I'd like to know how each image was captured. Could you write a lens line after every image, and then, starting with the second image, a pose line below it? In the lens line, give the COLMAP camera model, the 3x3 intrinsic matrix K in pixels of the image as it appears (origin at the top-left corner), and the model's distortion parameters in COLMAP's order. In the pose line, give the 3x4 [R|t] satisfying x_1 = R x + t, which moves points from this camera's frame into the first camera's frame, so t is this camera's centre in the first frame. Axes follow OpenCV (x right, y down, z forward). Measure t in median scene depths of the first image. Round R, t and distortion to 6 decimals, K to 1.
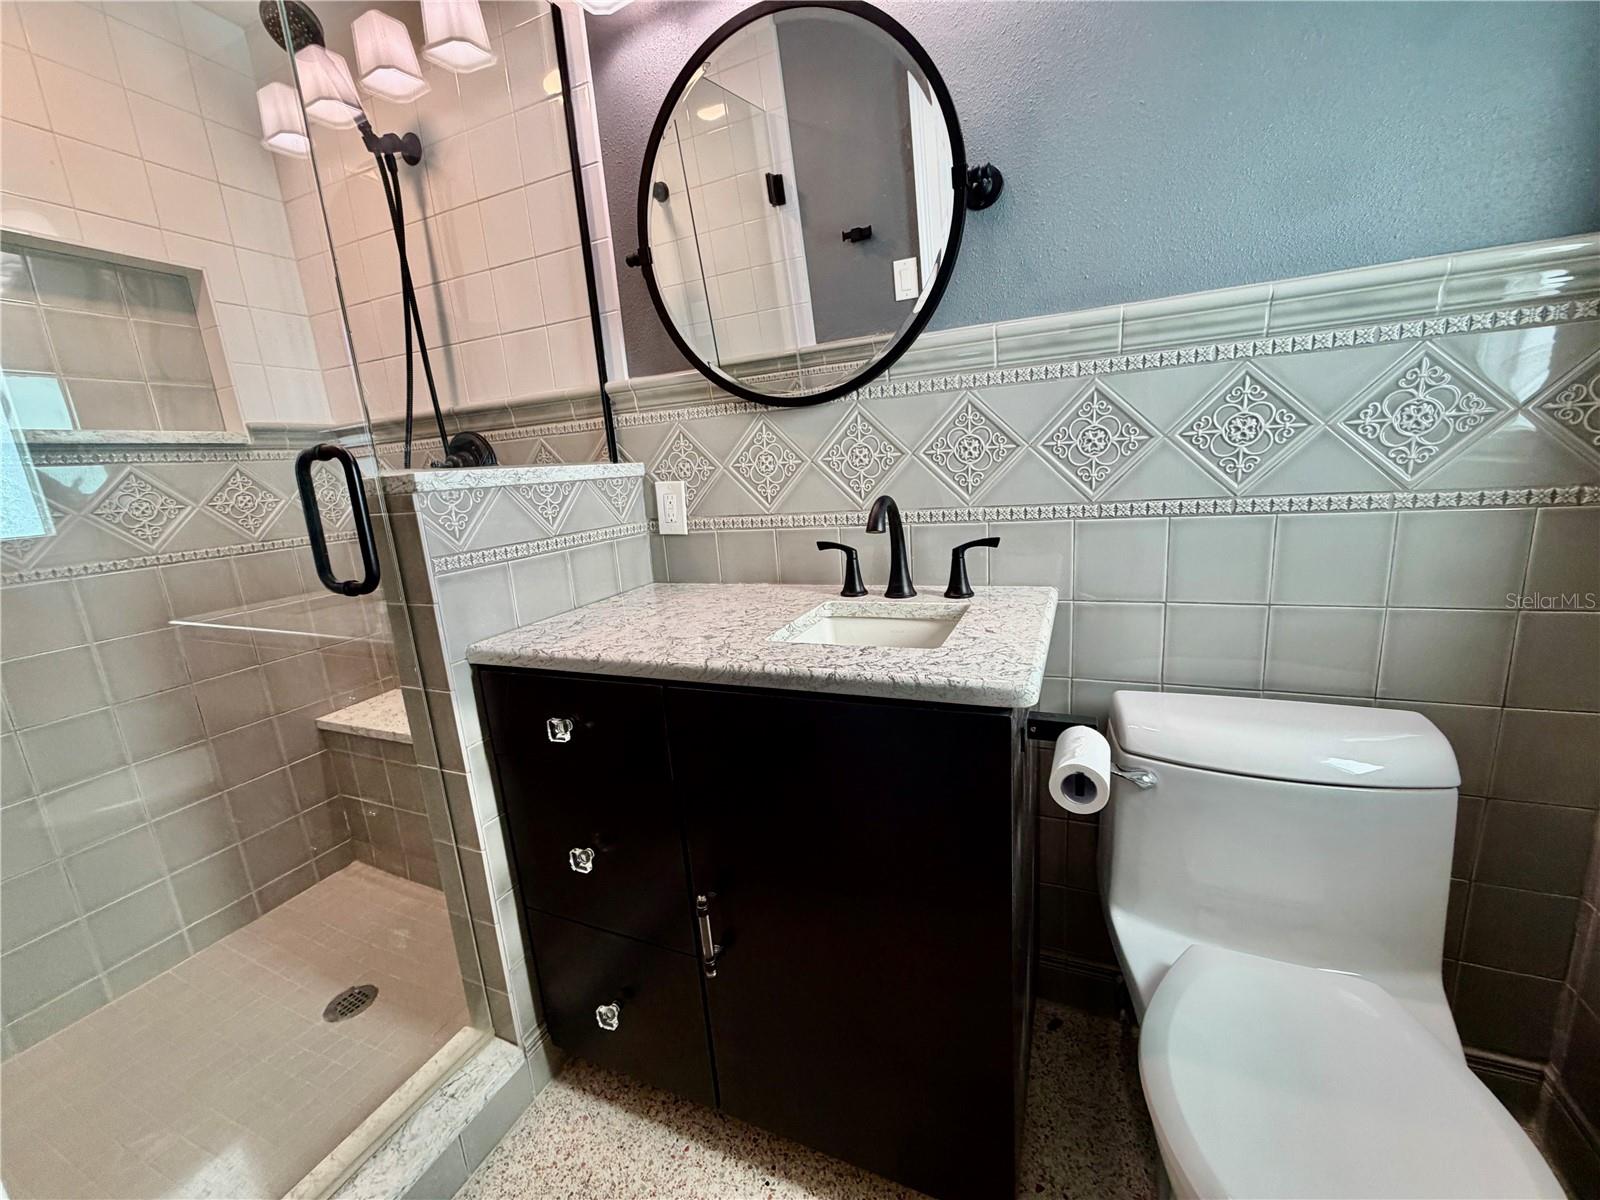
lens RADIAL K [[635.6, 0, 797.0], [0, 635.6, 600.0], [0, 0, 1]] dist [-0.000528, 0.000415]
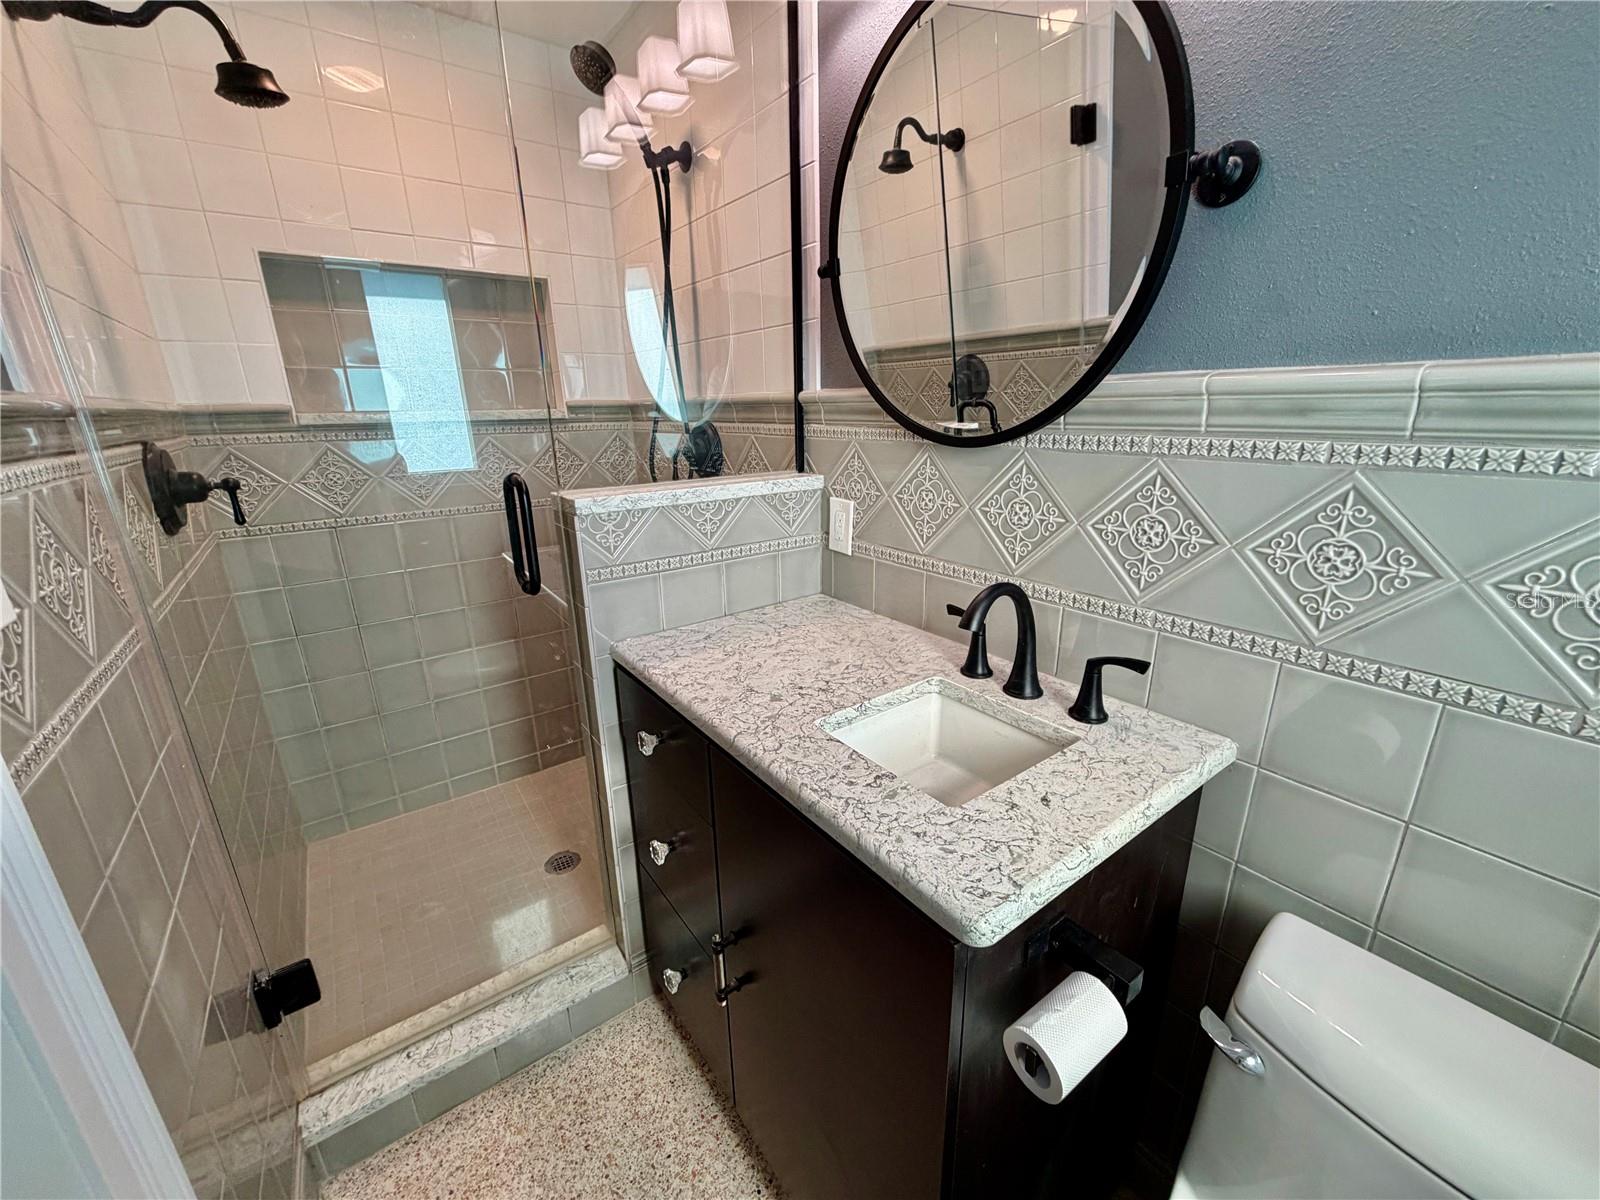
lens RADIAL K [[635.6, 0, 797.0], [0, 635.6, 600.0], [0, 0, 1]] dist [-0.000528, 0.000415]
pose [[0.864662, 0.200882, -0.460440, 0.269417], [-0.148980, 0.977874, 0.146860, -0.206090], [0.479754, -0.058388, 0.875458, 0.128449]]
